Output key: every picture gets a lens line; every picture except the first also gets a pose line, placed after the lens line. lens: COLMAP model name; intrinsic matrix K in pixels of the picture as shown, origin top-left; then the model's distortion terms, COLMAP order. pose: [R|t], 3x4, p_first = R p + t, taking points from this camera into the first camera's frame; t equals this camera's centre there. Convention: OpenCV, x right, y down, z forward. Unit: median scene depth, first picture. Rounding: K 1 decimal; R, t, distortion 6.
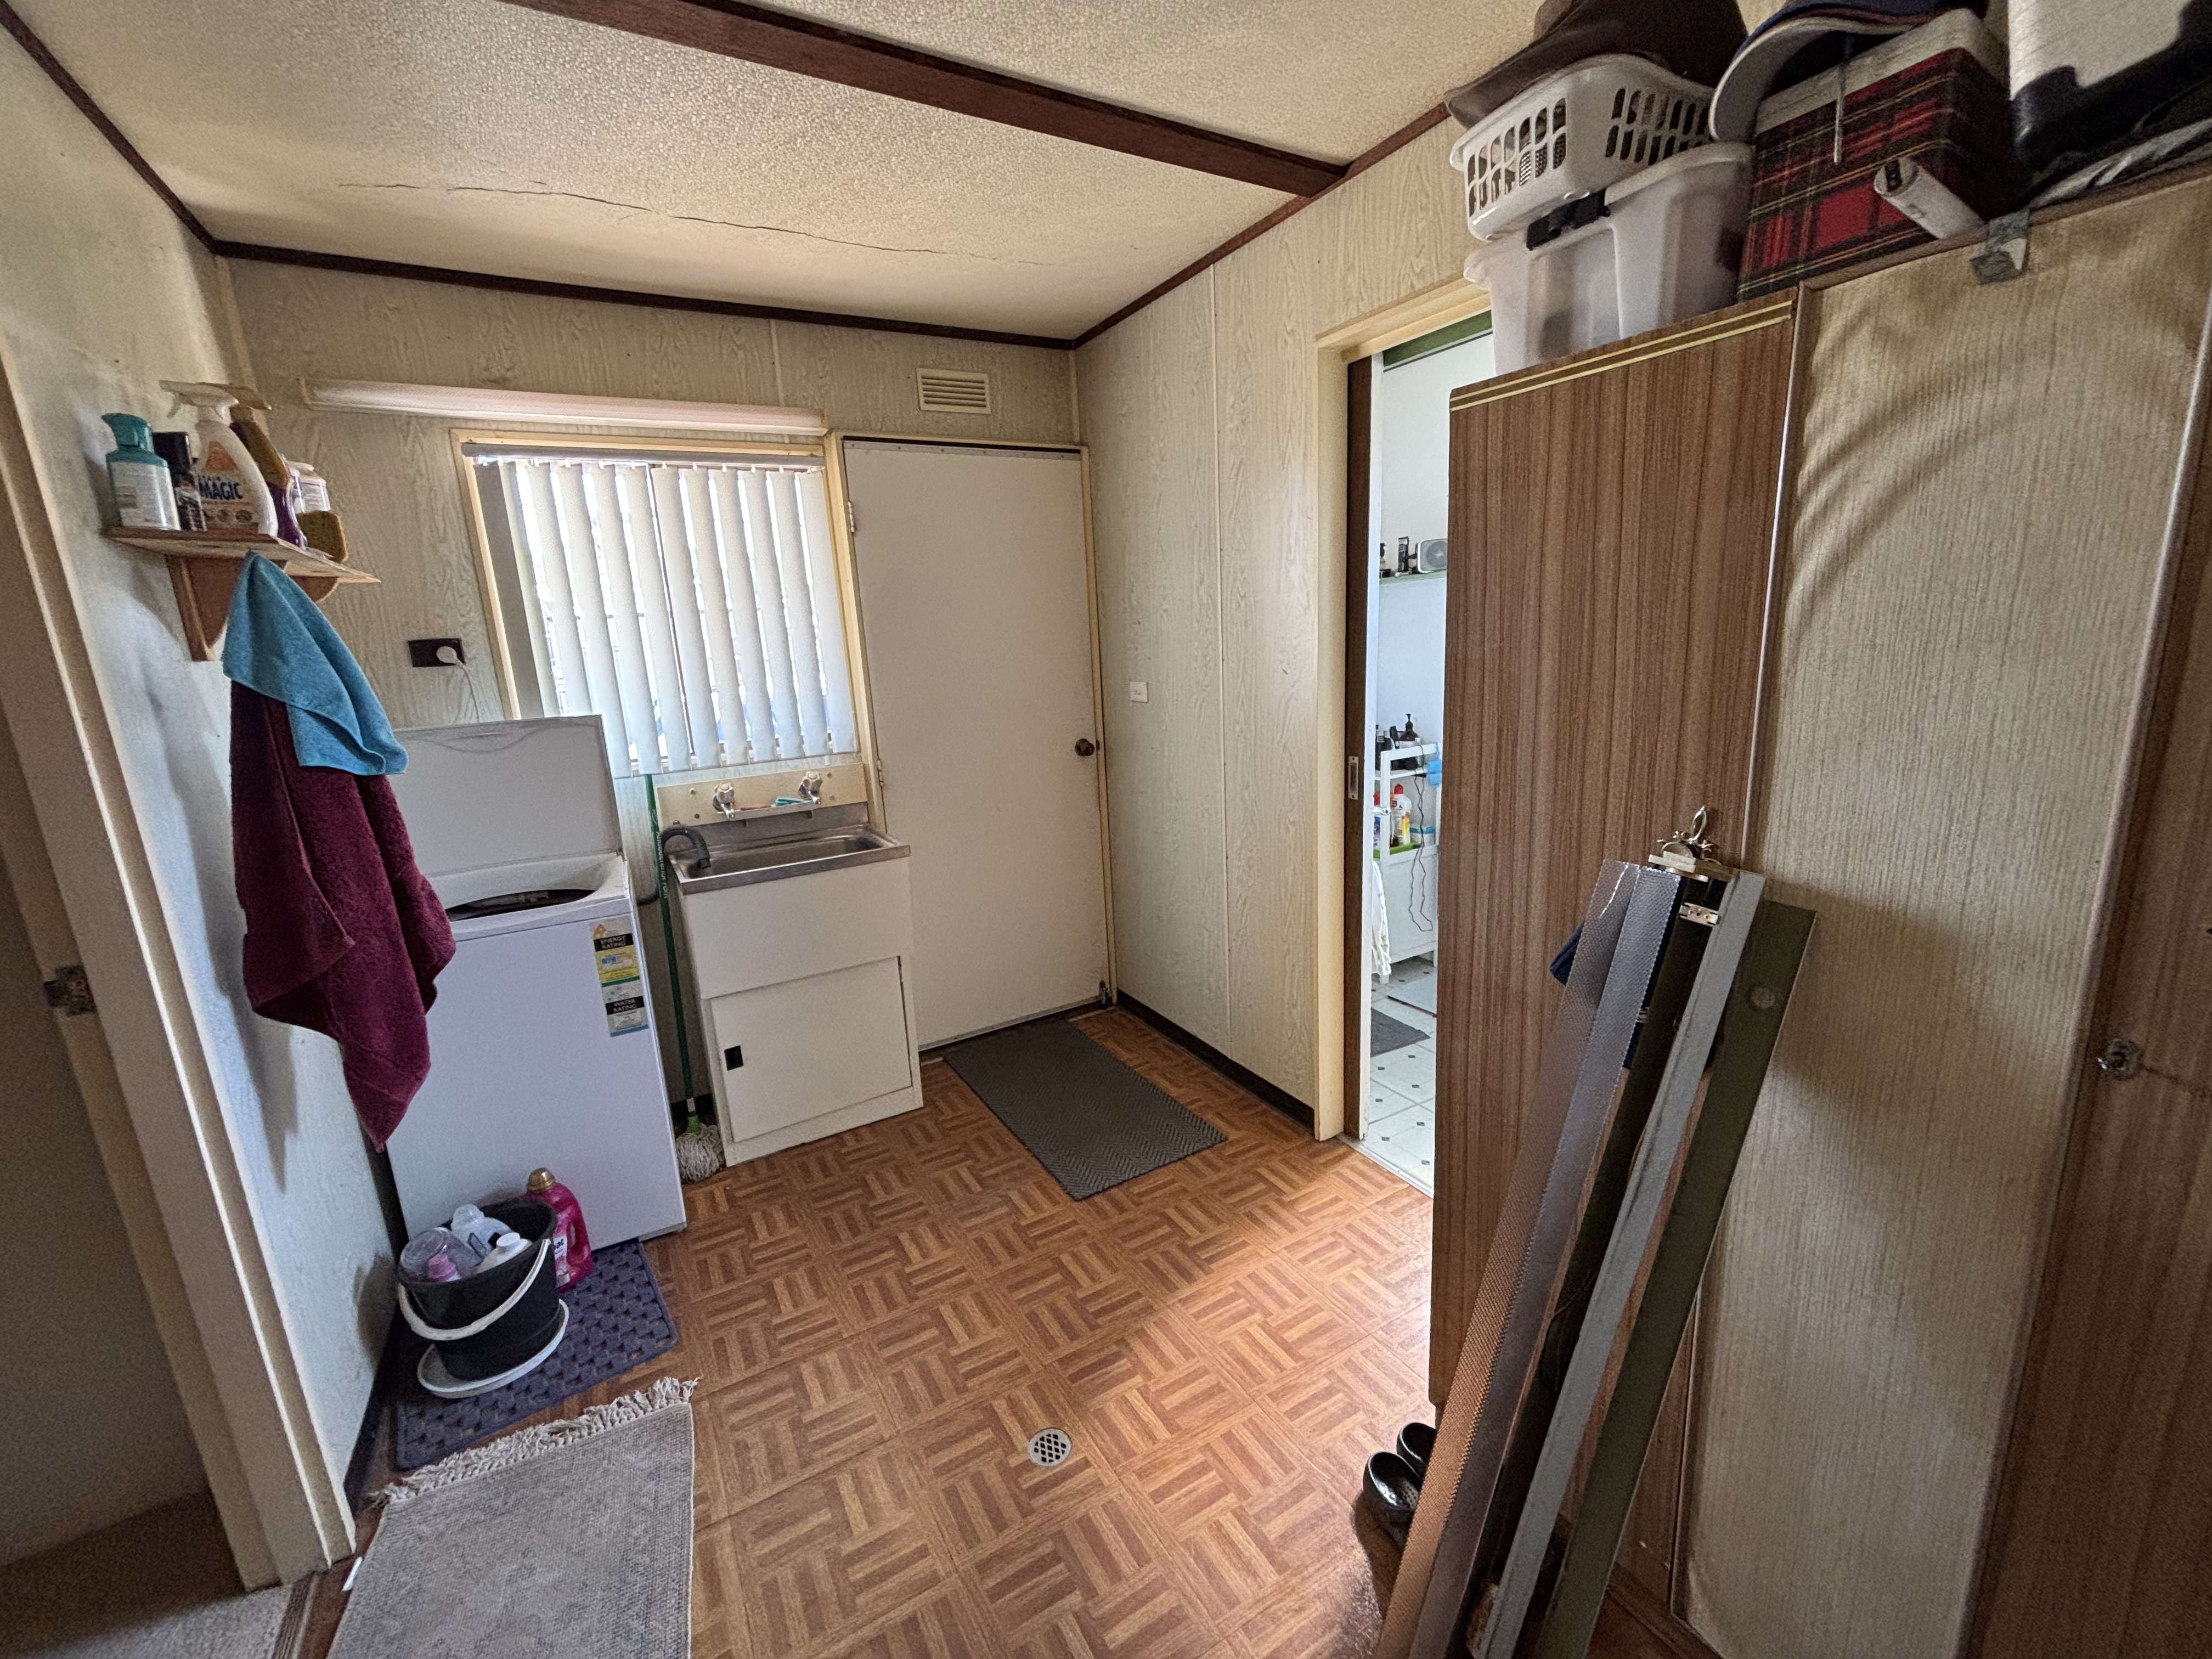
lens RADIAL K [[898.3, 0, 1097.7], [0, 898.3, 826.2], [0, 0, 1]] dist [-0.003980, -0.000299]
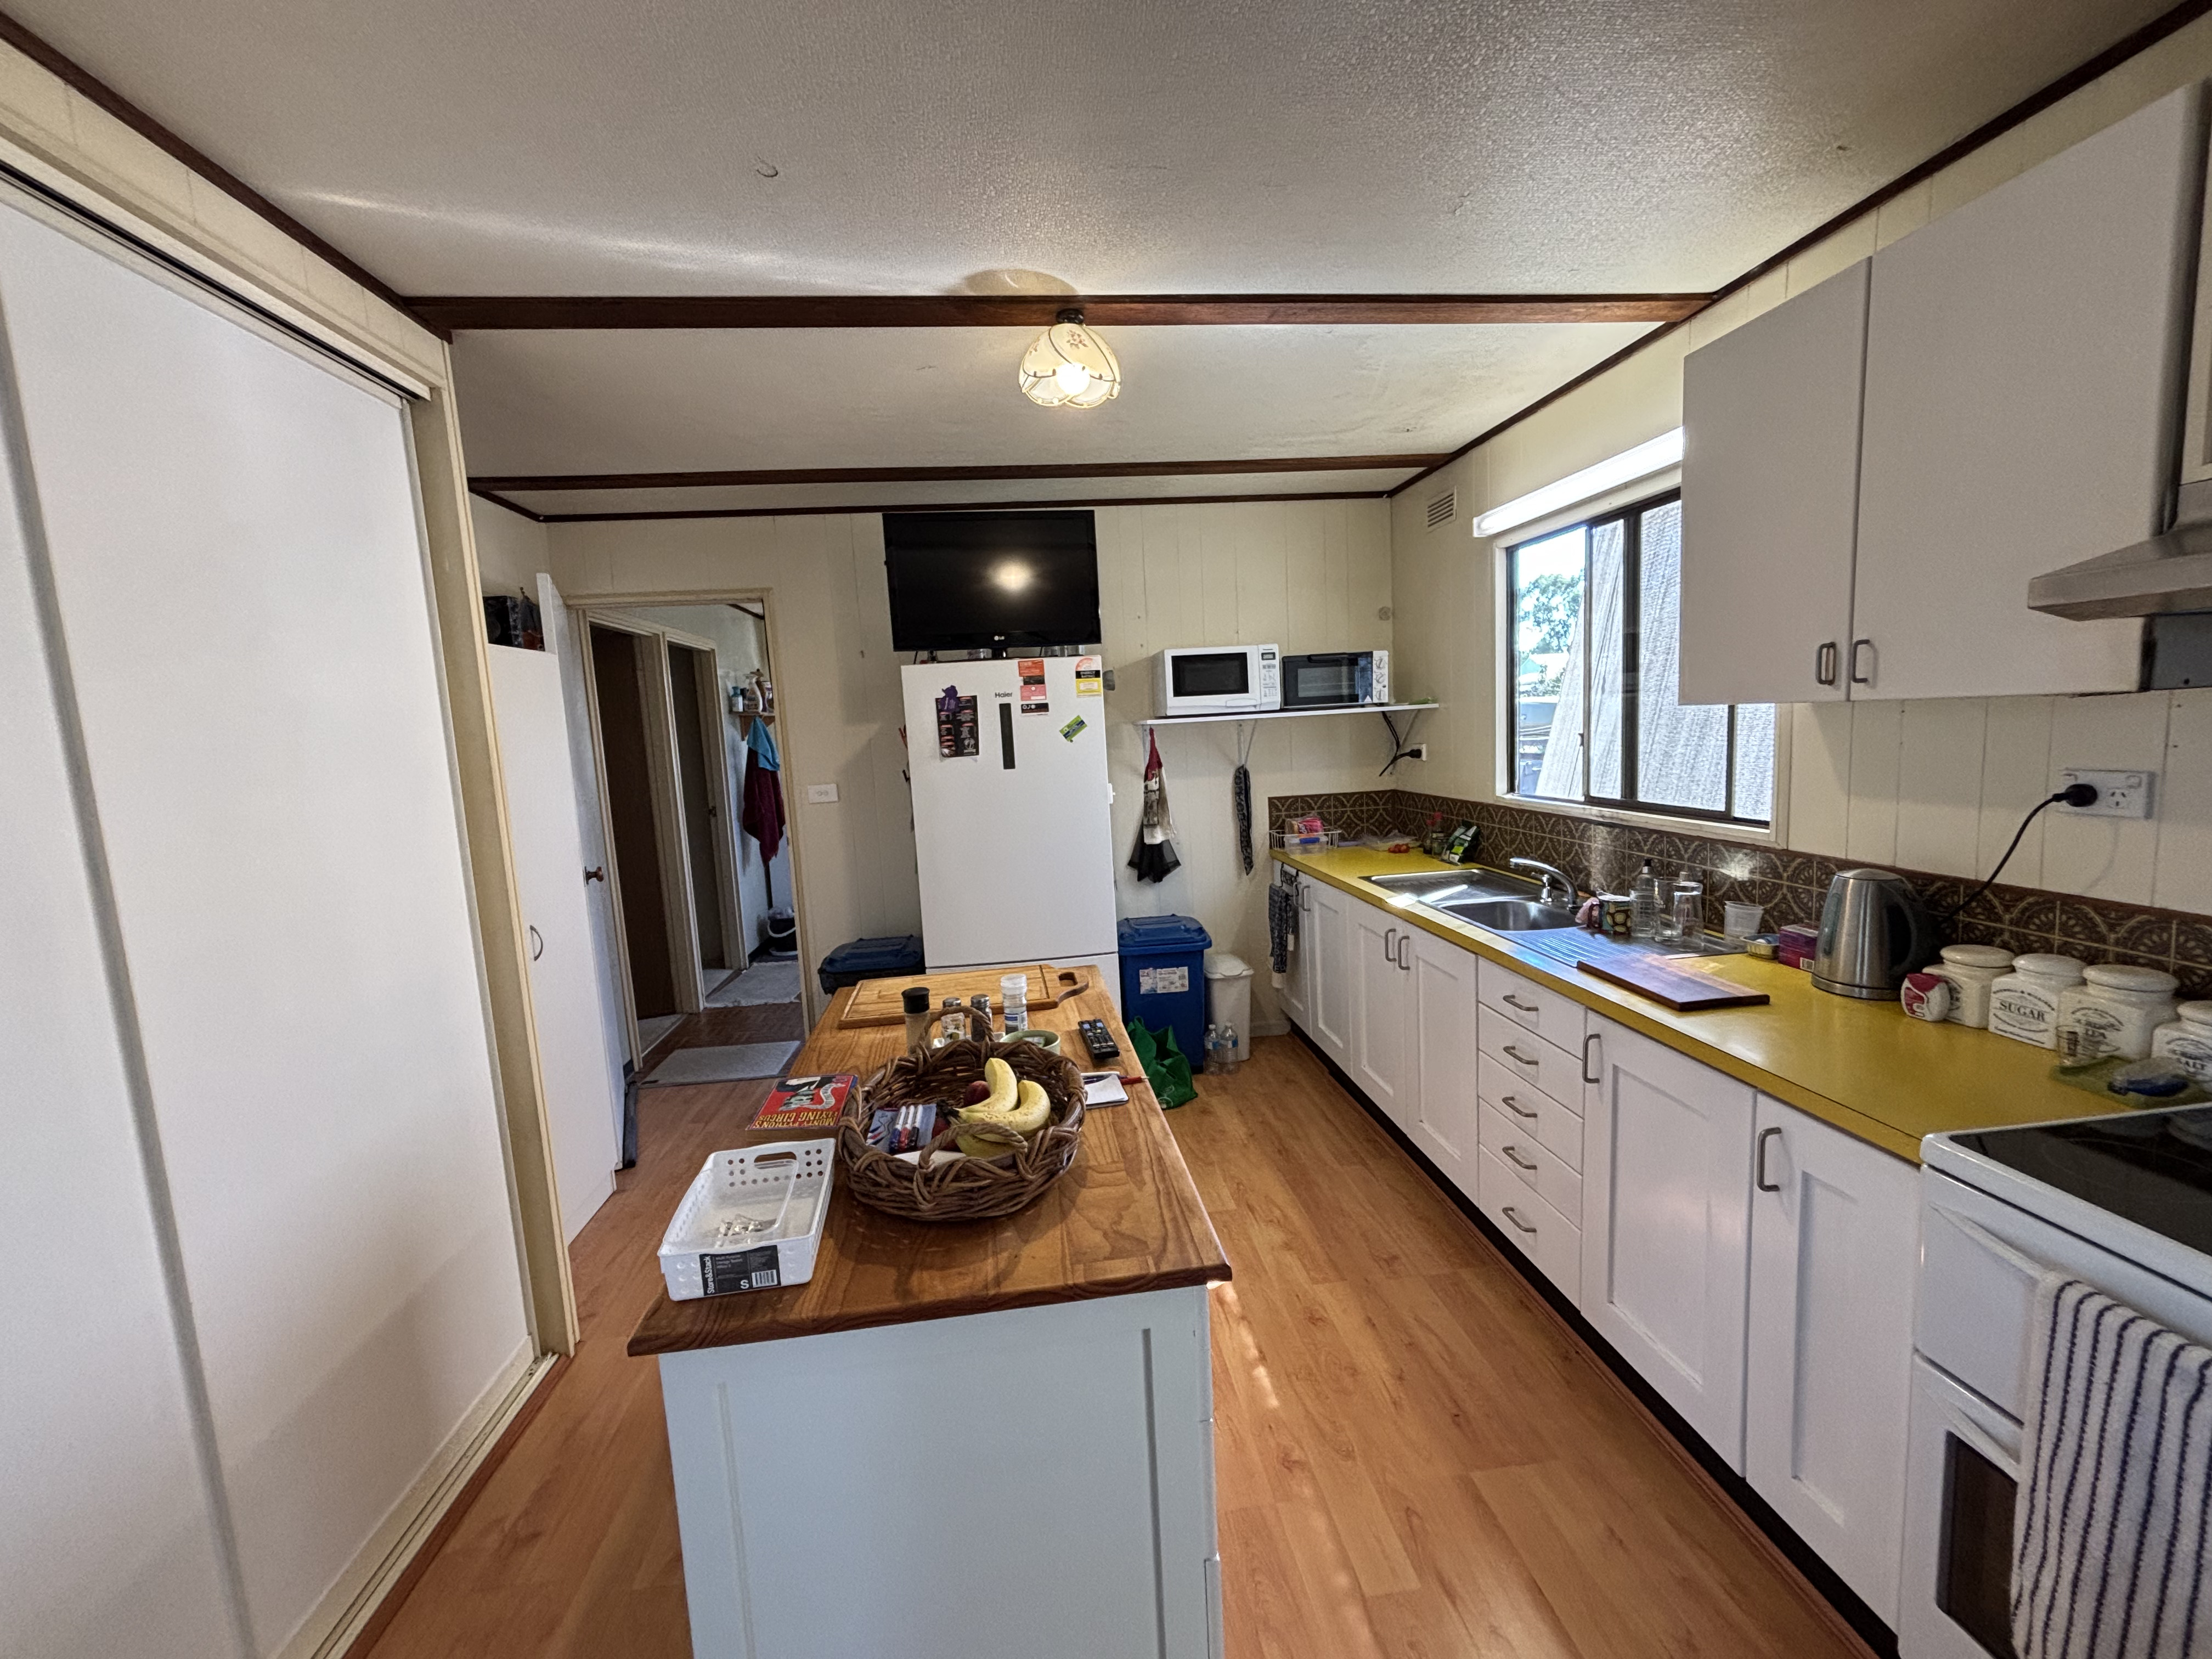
lens RADIAL K [[898.3, 0, 1109.5], [0, 898.3, 833.5], [0, 0, 1]] dist [-0.003980, -0.000299]
pose [[0.923659, 0.061950, -0.378176, 2.056027], [-0.089659, 0.994392, -0.056089, 0.305722], [0.372580, 0.085714, 0.924033, -2.065114]]
